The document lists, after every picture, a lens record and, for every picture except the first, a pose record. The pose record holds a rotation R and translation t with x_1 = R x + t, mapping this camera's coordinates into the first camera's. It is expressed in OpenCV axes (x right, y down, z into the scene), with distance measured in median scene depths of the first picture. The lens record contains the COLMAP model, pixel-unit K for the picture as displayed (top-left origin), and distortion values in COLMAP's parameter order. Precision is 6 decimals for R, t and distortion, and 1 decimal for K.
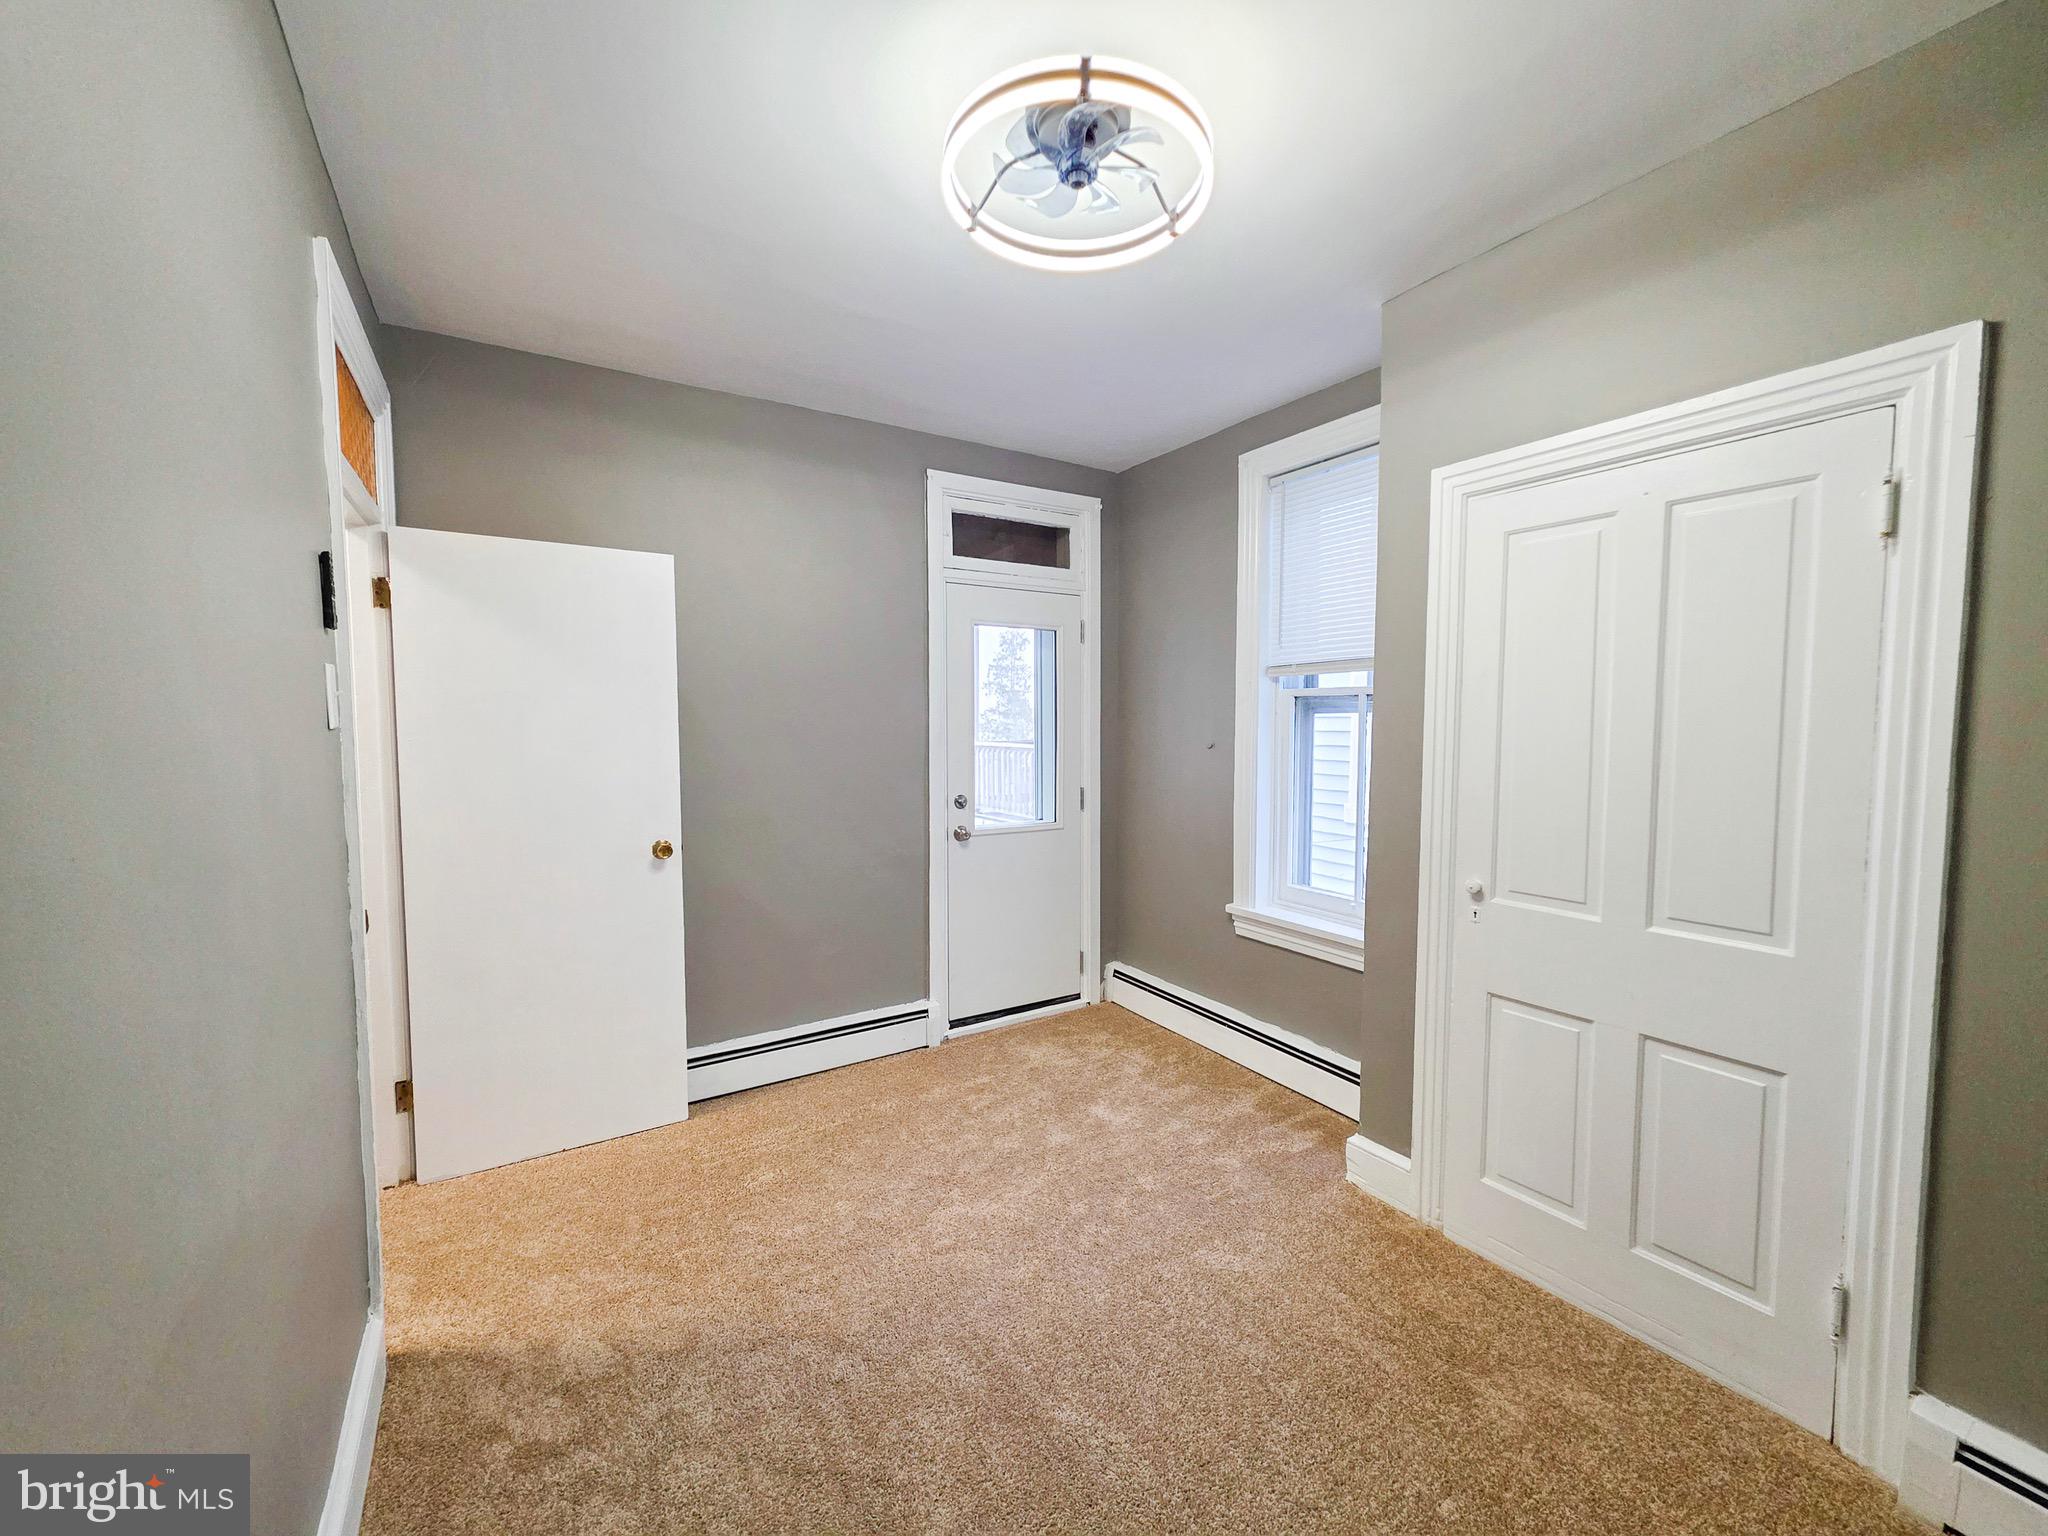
lens RADIAL K [[816.0, 0, 1021.7], [0, 816.0, 763.9], [0, 0, 1]] dist [0.005626, -0.001218]
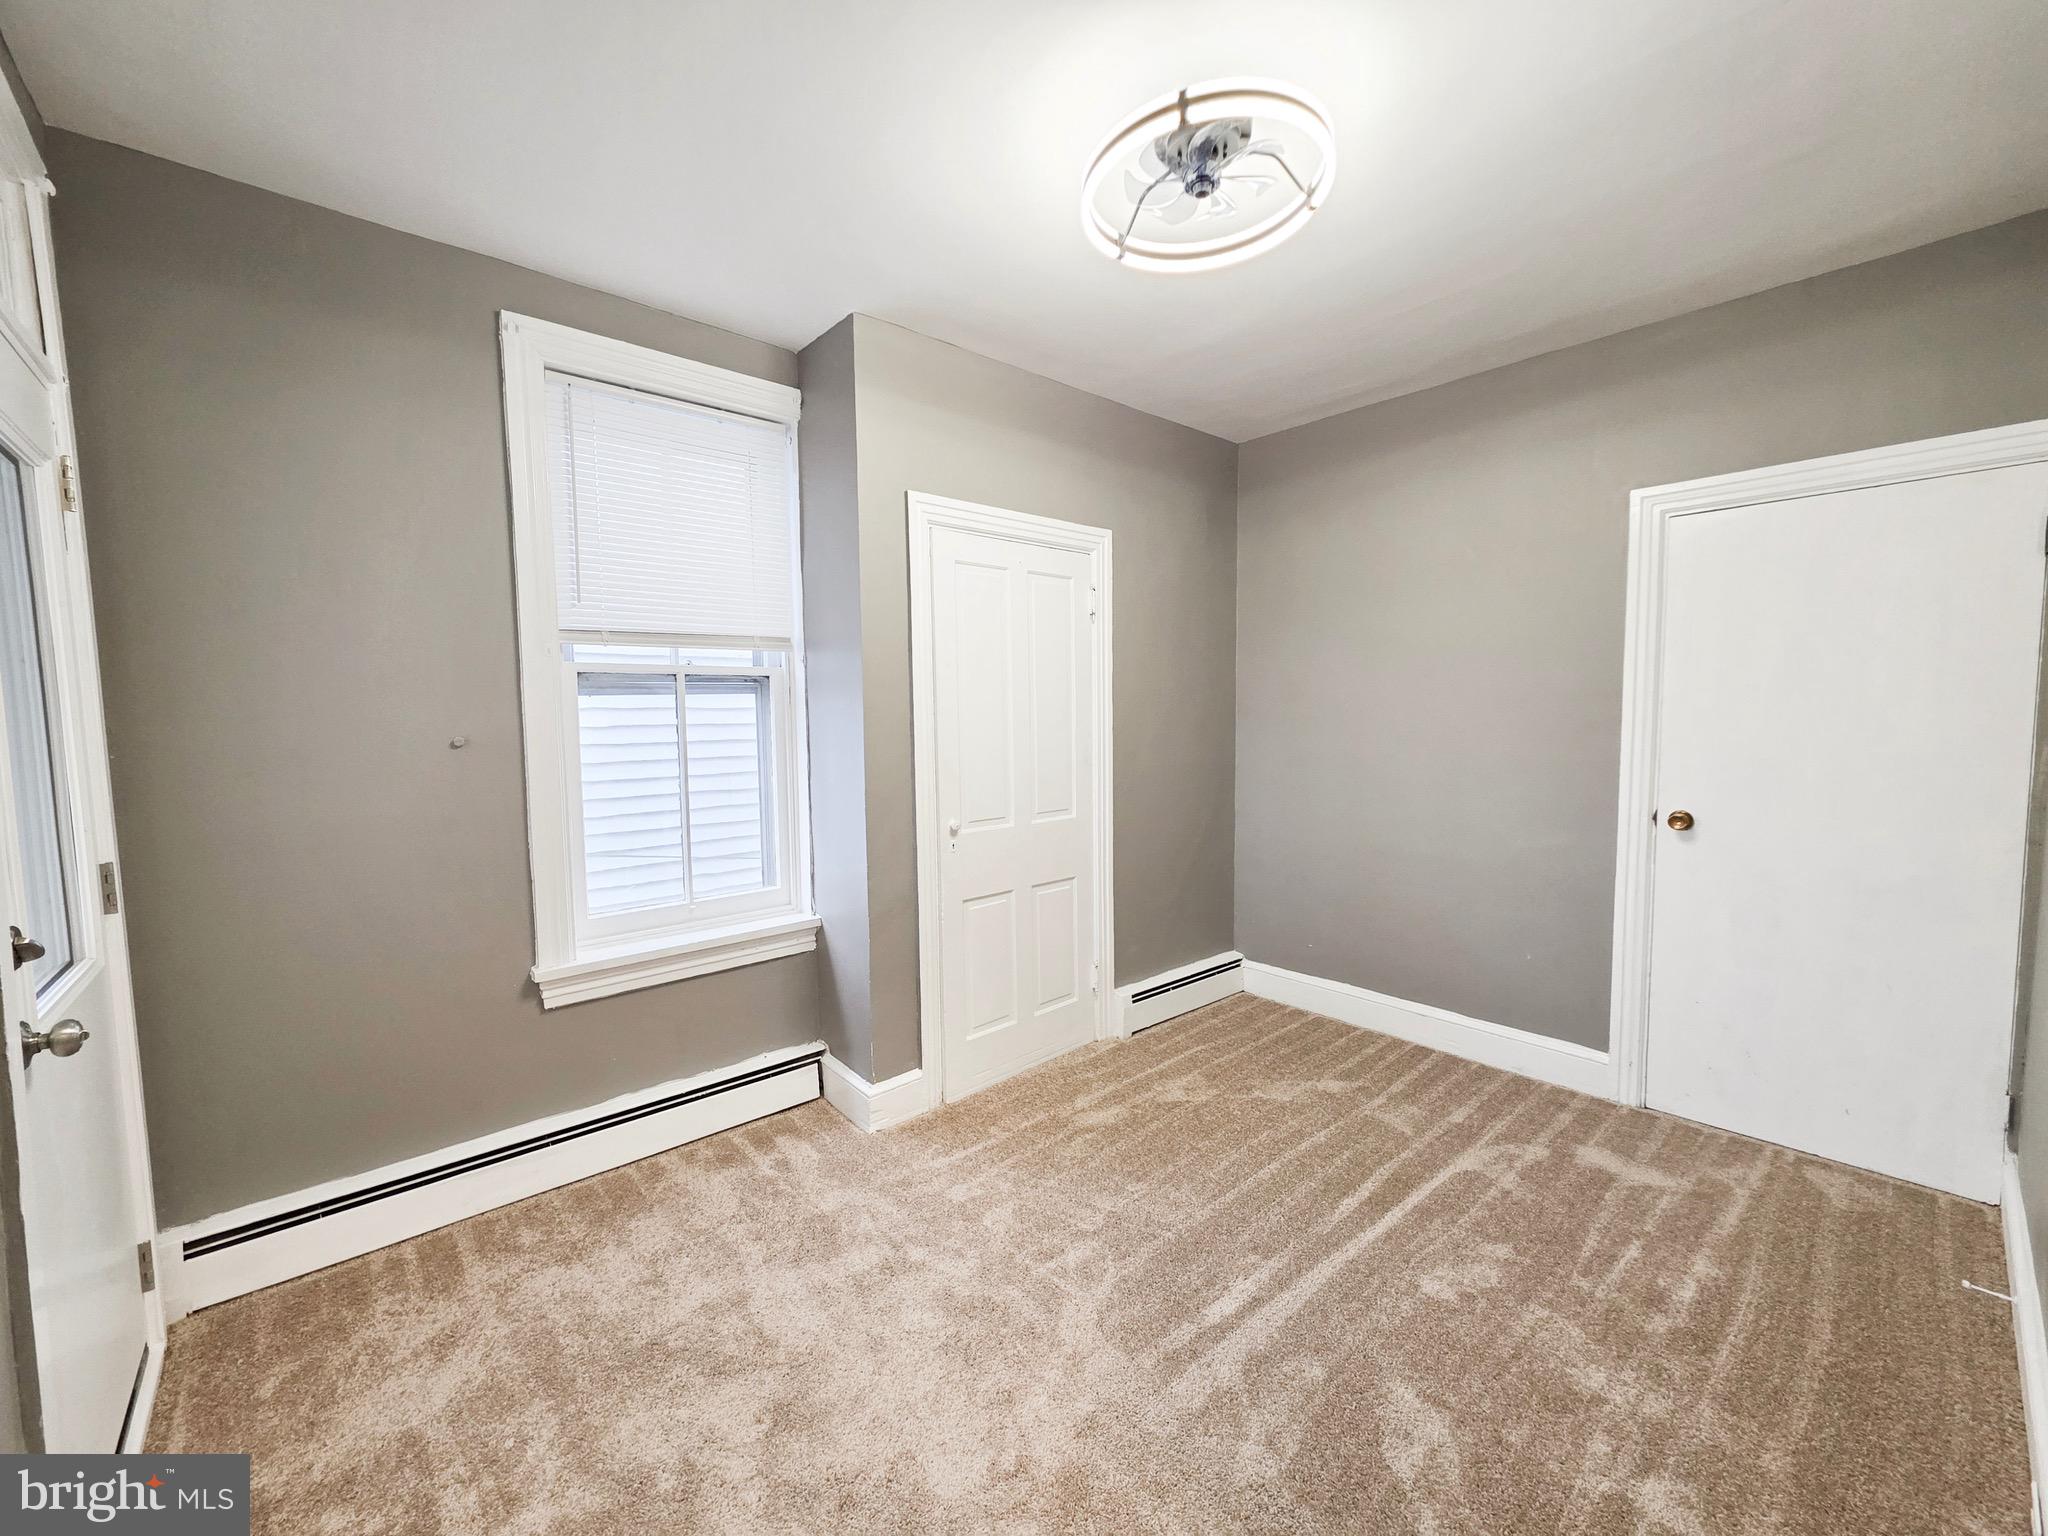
lens RADIAL K [[816.0, 0, 1030.3], [0, 816.0, 764.2], [0, 0, 1]] dist [0.005626, -0.001218]
pose [[-0.166141, -0.070392, 0.983586, -0.532680], [0.064137, 0.994566, 0.082011, -0.034136], [-0.984014, 0.076710, -0.160723, 0.765764]]
